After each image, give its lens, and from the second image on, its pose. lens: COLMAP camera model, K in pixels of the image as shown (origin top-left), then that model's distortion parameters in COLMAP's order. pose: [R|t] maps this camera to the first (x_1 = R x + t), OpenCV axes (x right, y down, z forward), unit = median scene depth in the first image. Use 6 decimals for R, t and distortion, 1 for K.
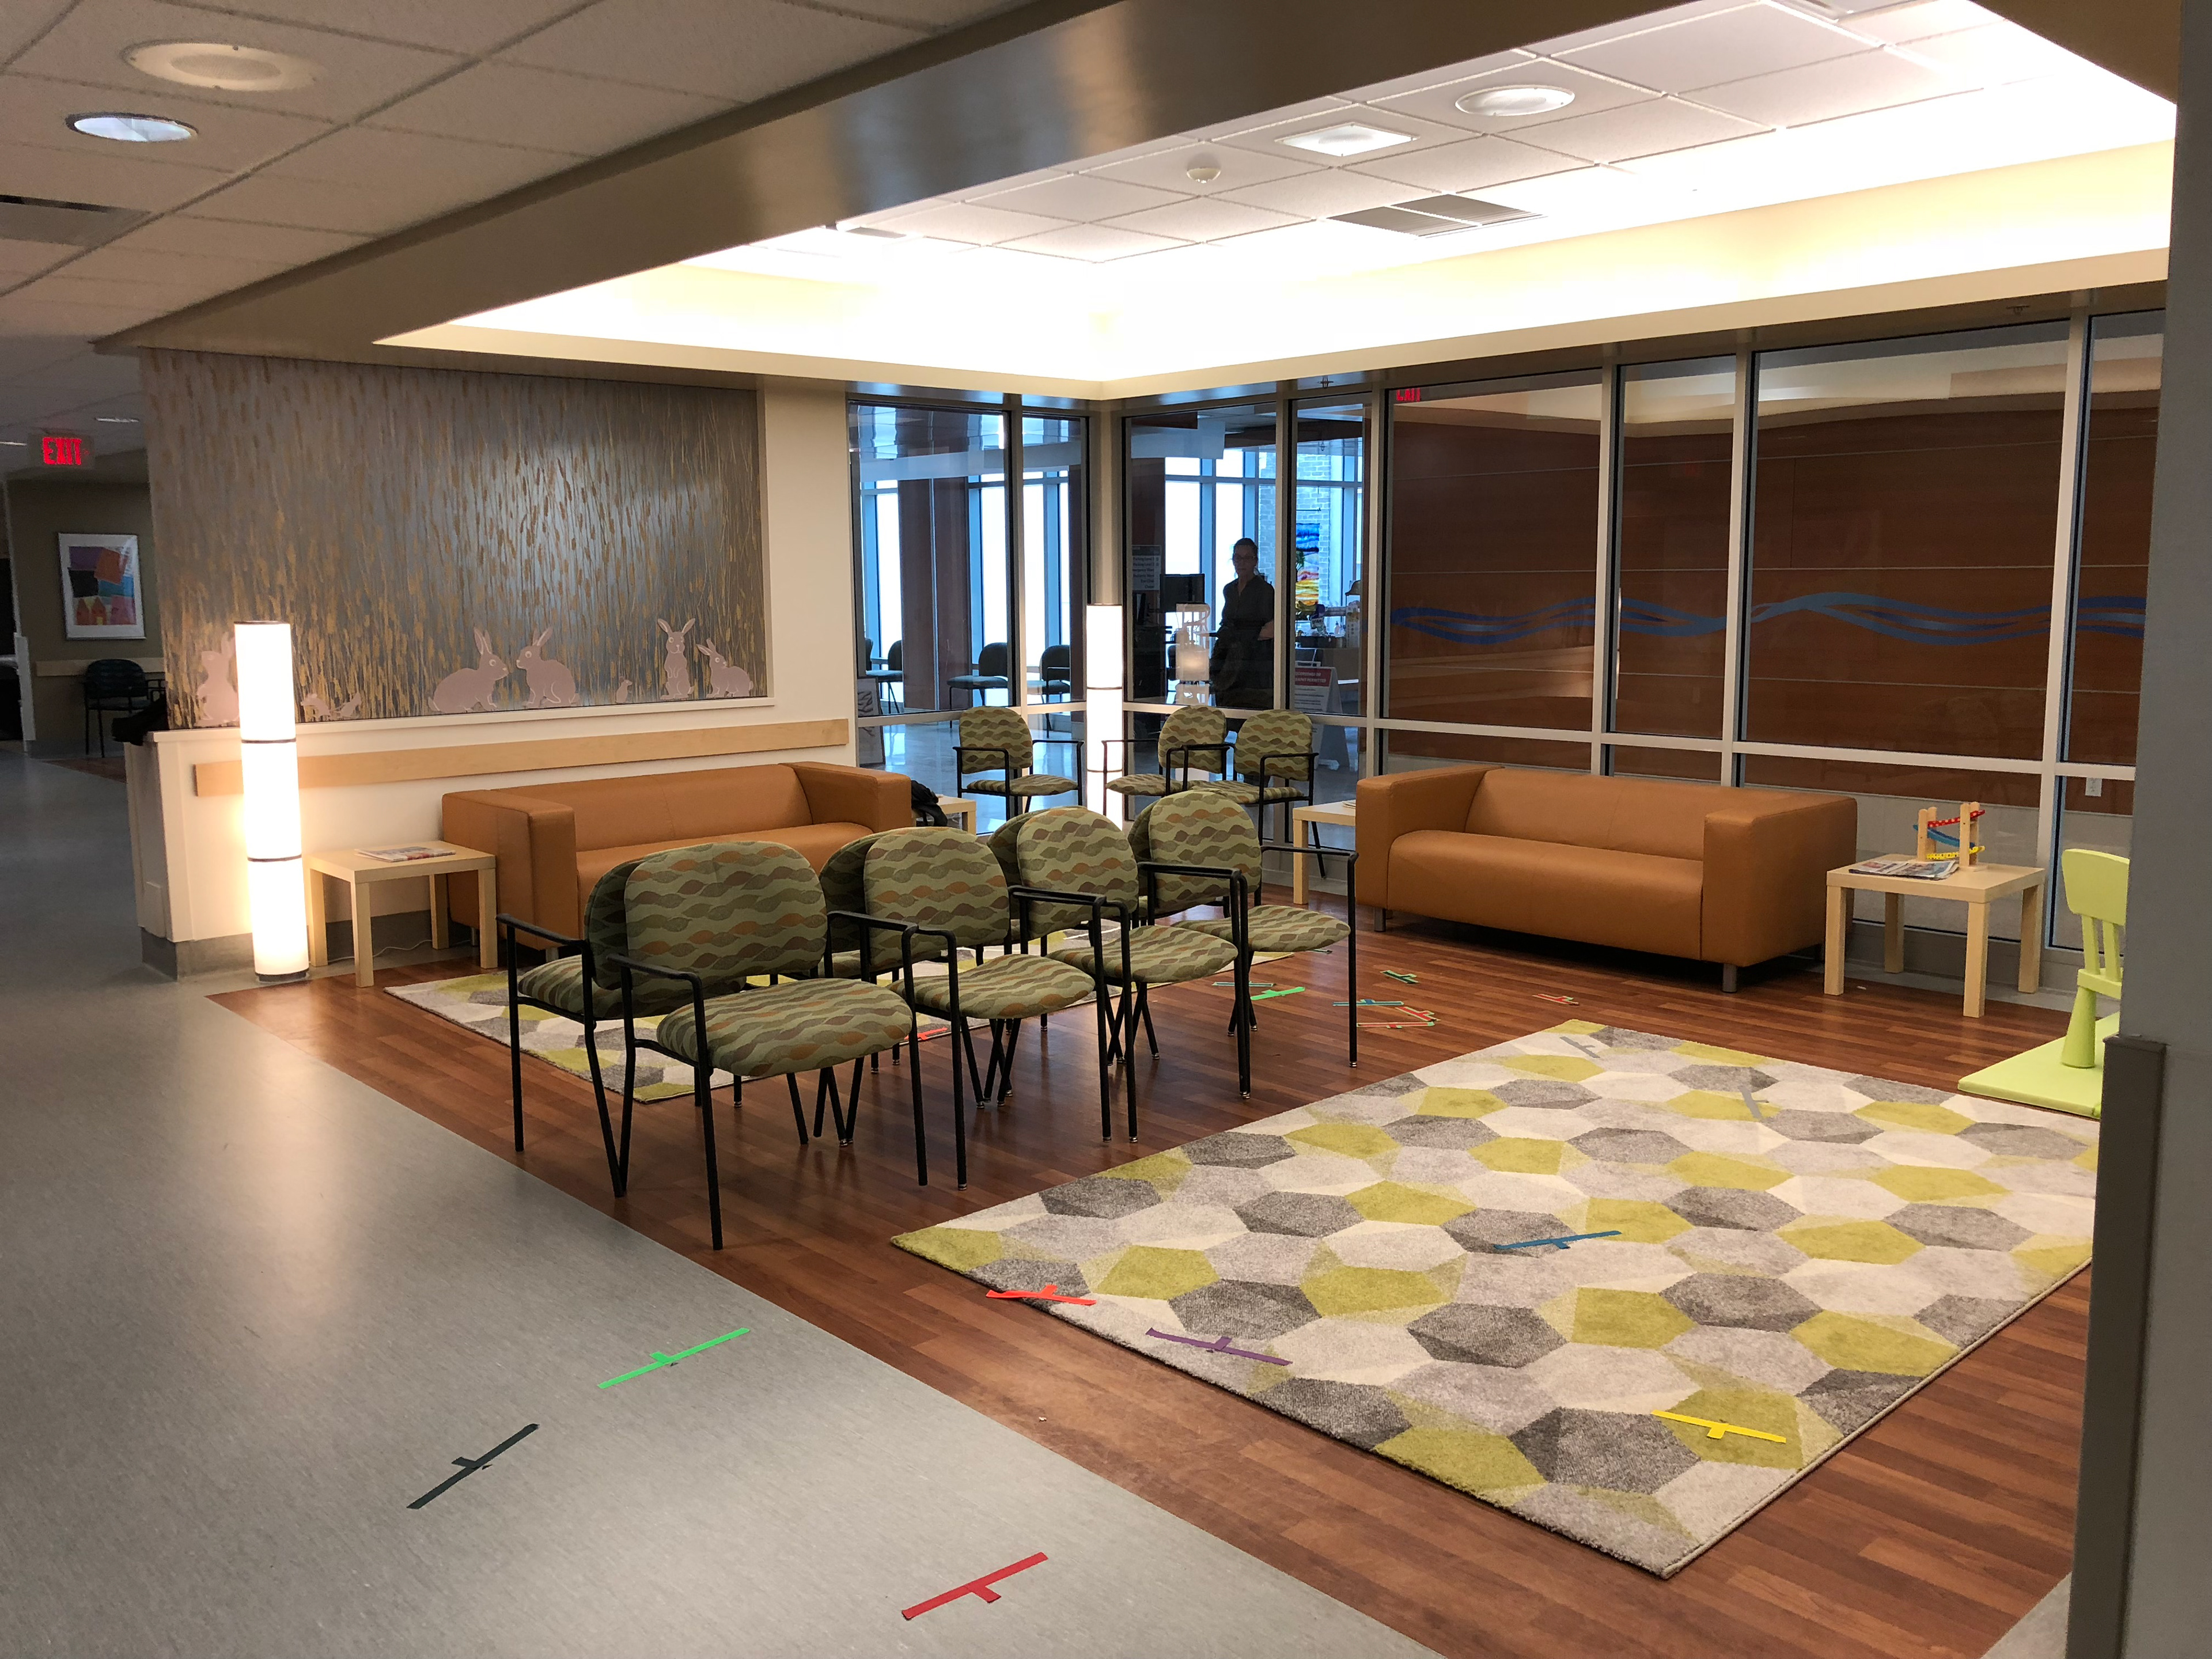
lens RADIAL K [[1762.5, 0, 1104.6], [0, 1762.5, 823.6], [0, 0, 1]] dist [0.047444, -0.071733]
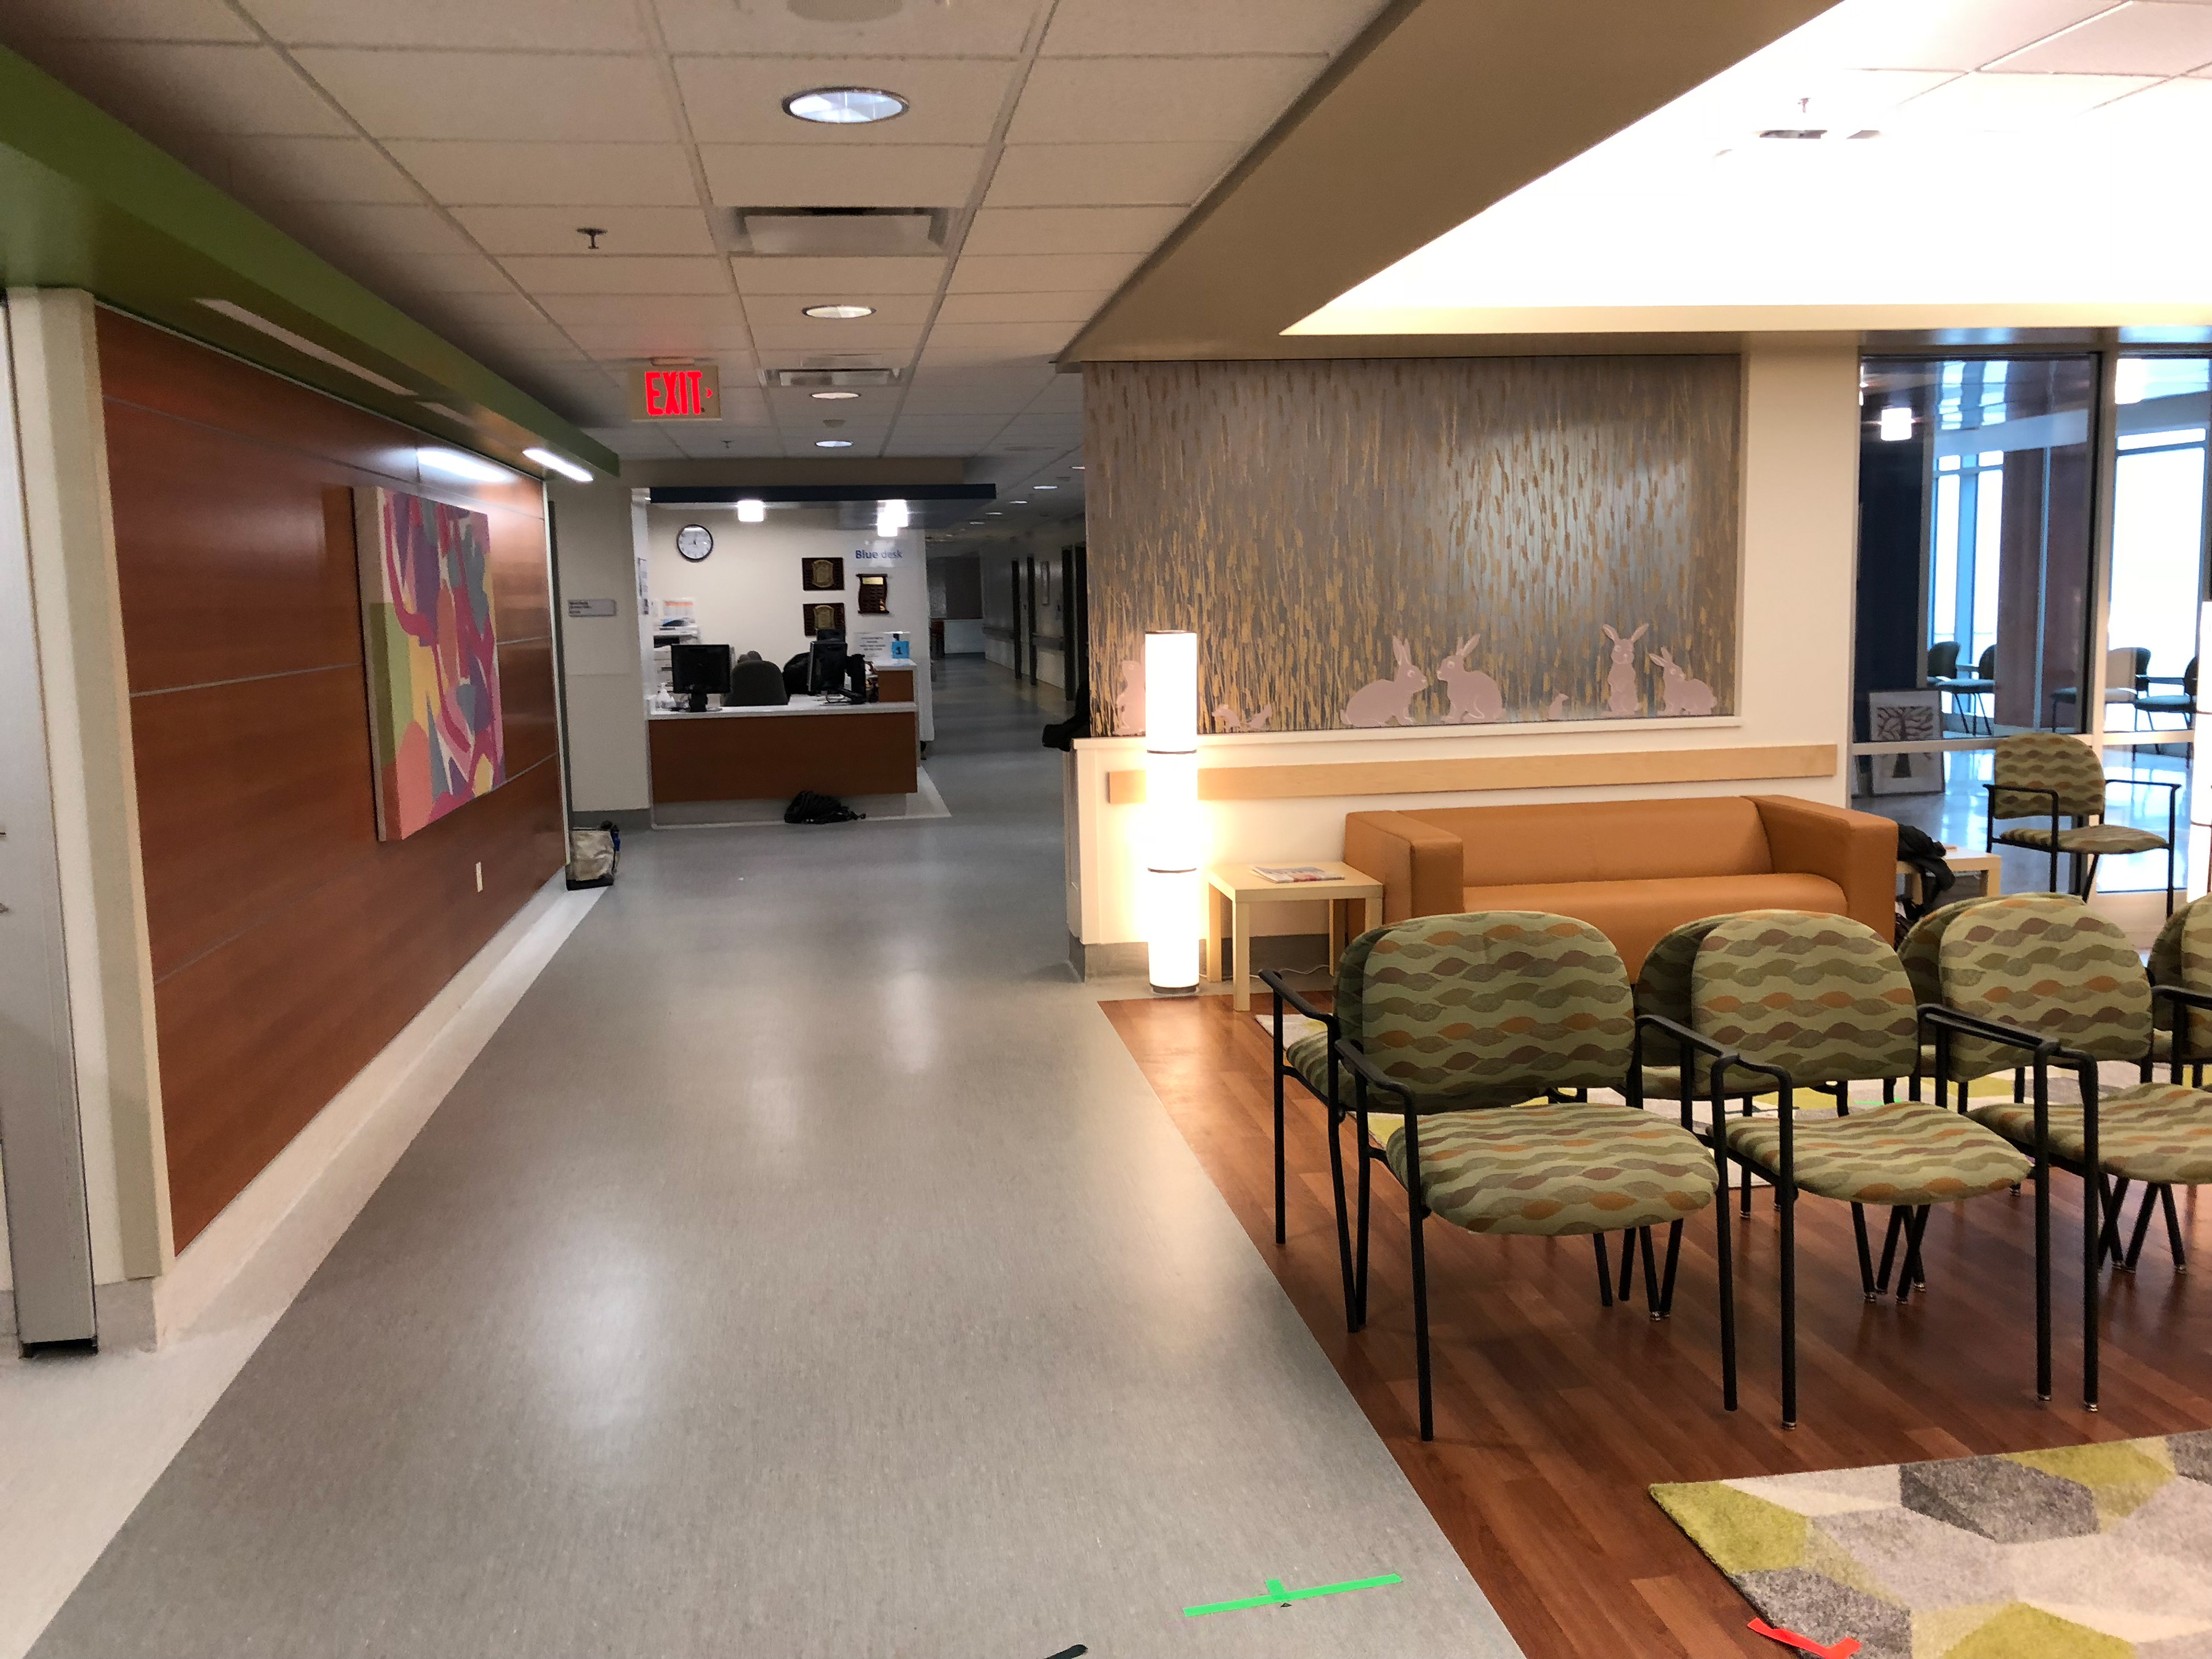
lens RADIAL K [[1762.5, 0, 1104.6], [0, 1762.5, 823.6], [0, 0, 1]] dist [0.047444, -0.071733]
pose [[0.819918, 0.061076, -0.569214, 0.058373], [-0.060998, 0.997953, 0.019215, -0.022837], [0.569222, 0.018966, 0.821965, 0.169567]]
